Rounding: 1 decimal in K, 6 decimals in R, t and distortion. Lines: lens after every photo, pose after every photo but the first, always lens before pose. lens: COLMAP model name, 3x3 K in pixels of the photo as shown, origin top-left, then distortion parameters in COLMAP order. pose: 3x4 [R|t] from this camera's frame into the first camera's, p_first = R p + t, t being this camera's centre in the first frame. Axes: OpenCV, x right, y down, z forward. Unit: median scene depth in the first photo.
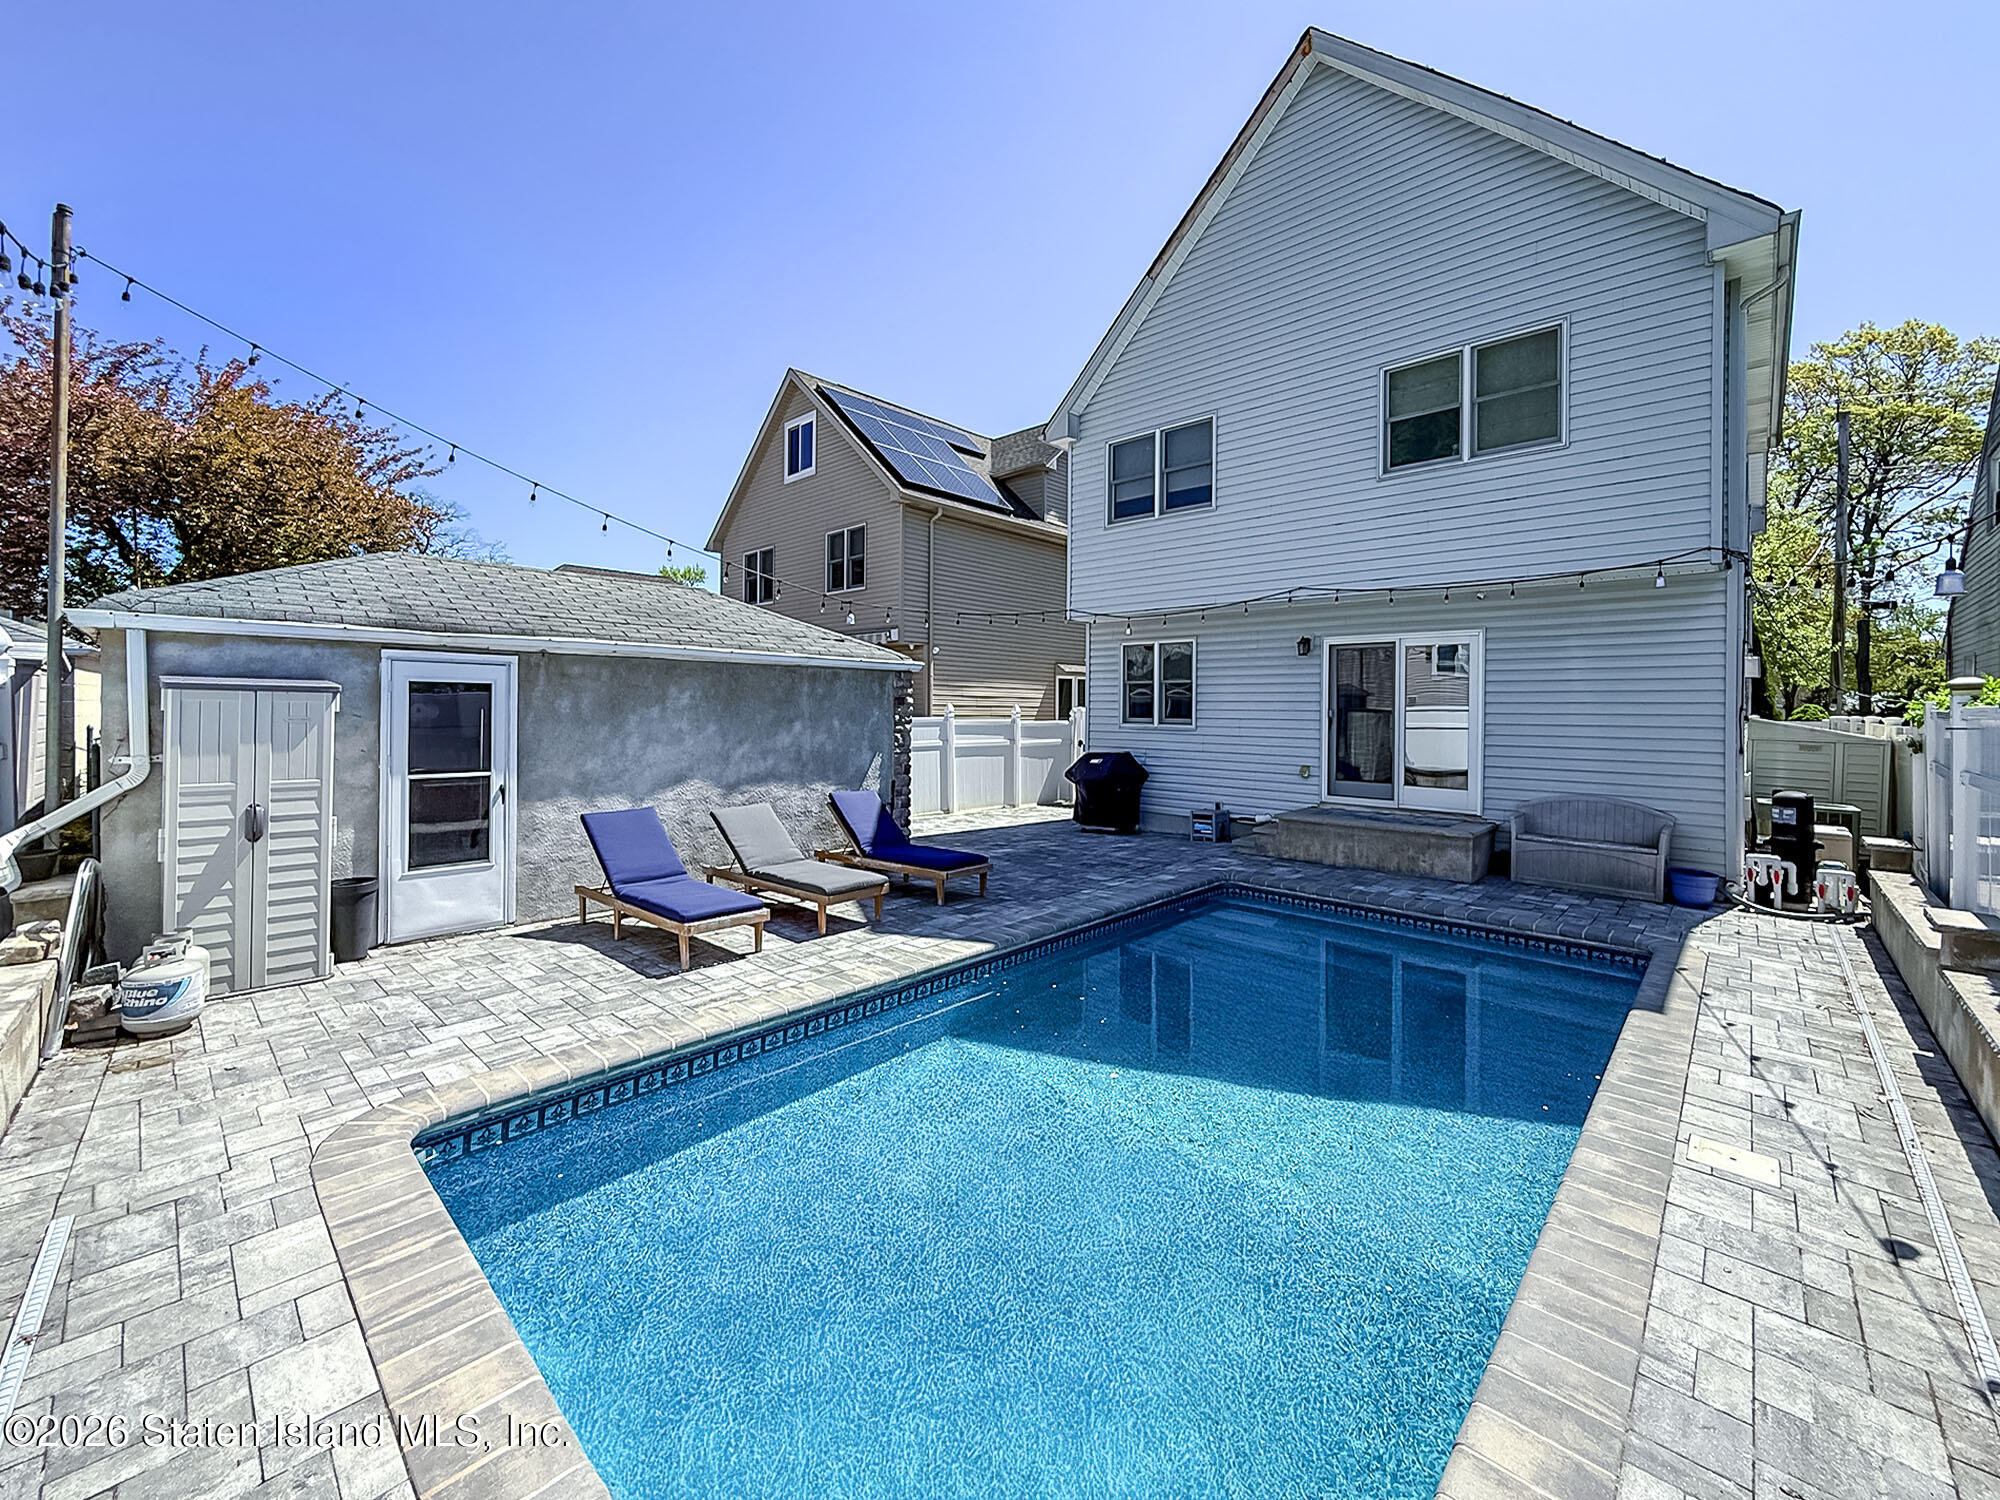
lens RADIAL K [[801.0, 0, 994.9], [0, 801.0, 708.0], [0, 0, 1]] dist [-0.001831, -0.000126]
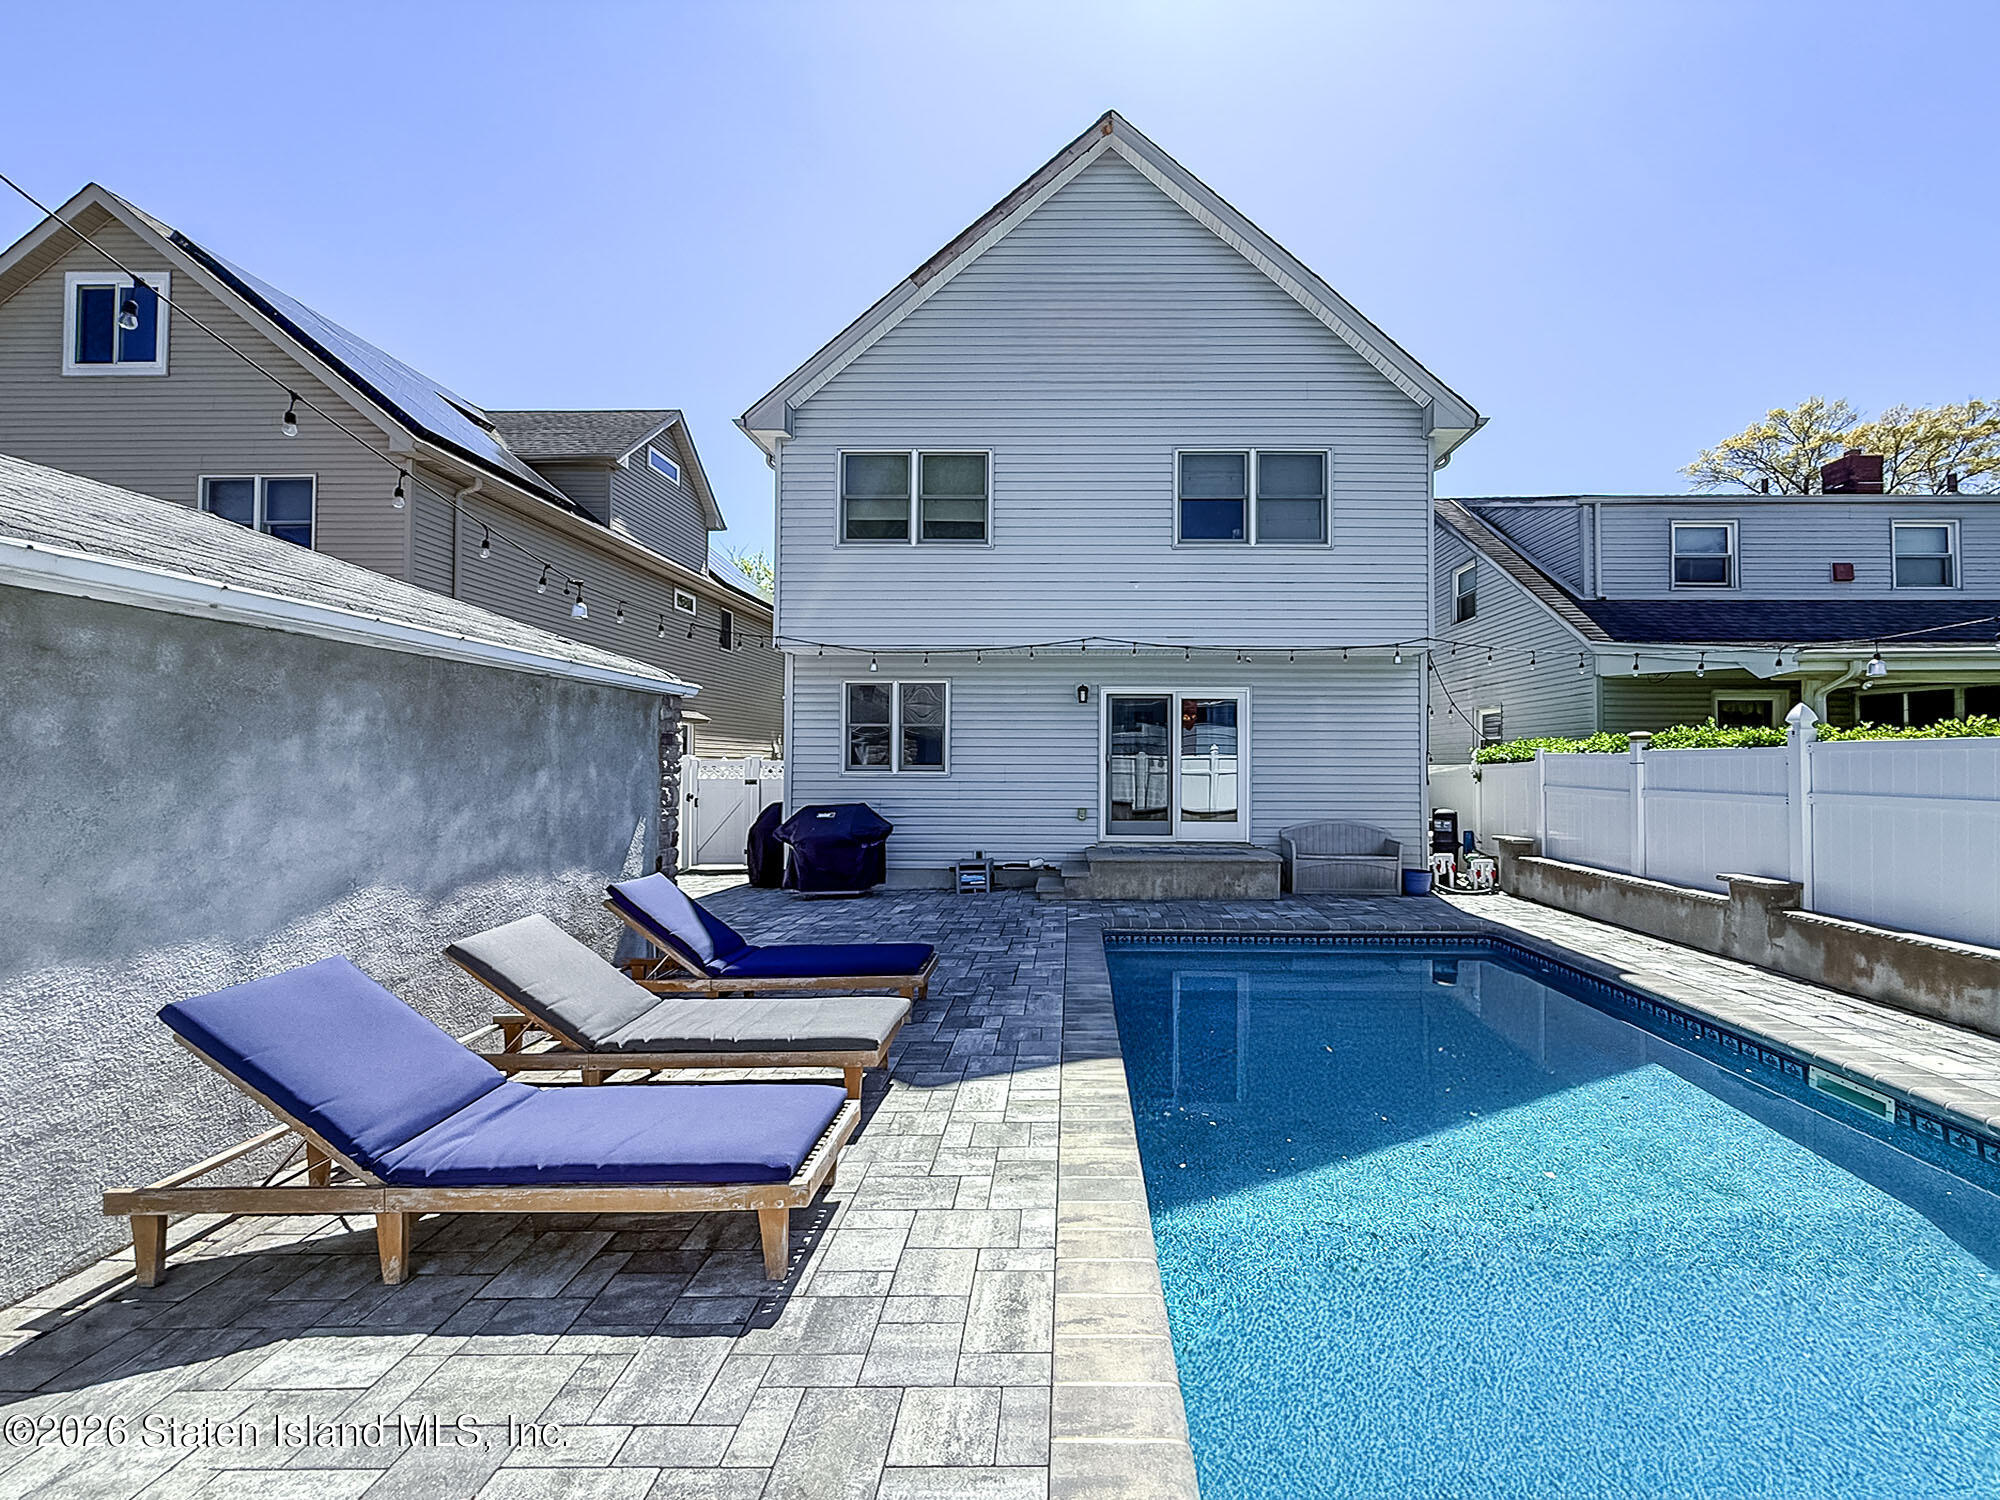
lens RADIAL K [[758.7, 0, 1063.8], [0, 758.7, 751.7], [0, 0, 1]] dist [-0.001055, 0.000282]
pose [[0.734171, 0.006955, 0.678929, -0.343560], [-0.000084, 0.999948, -0.010152, 0.009315], [-0.678964, 0.007396, 0.734134, 0.328533]]
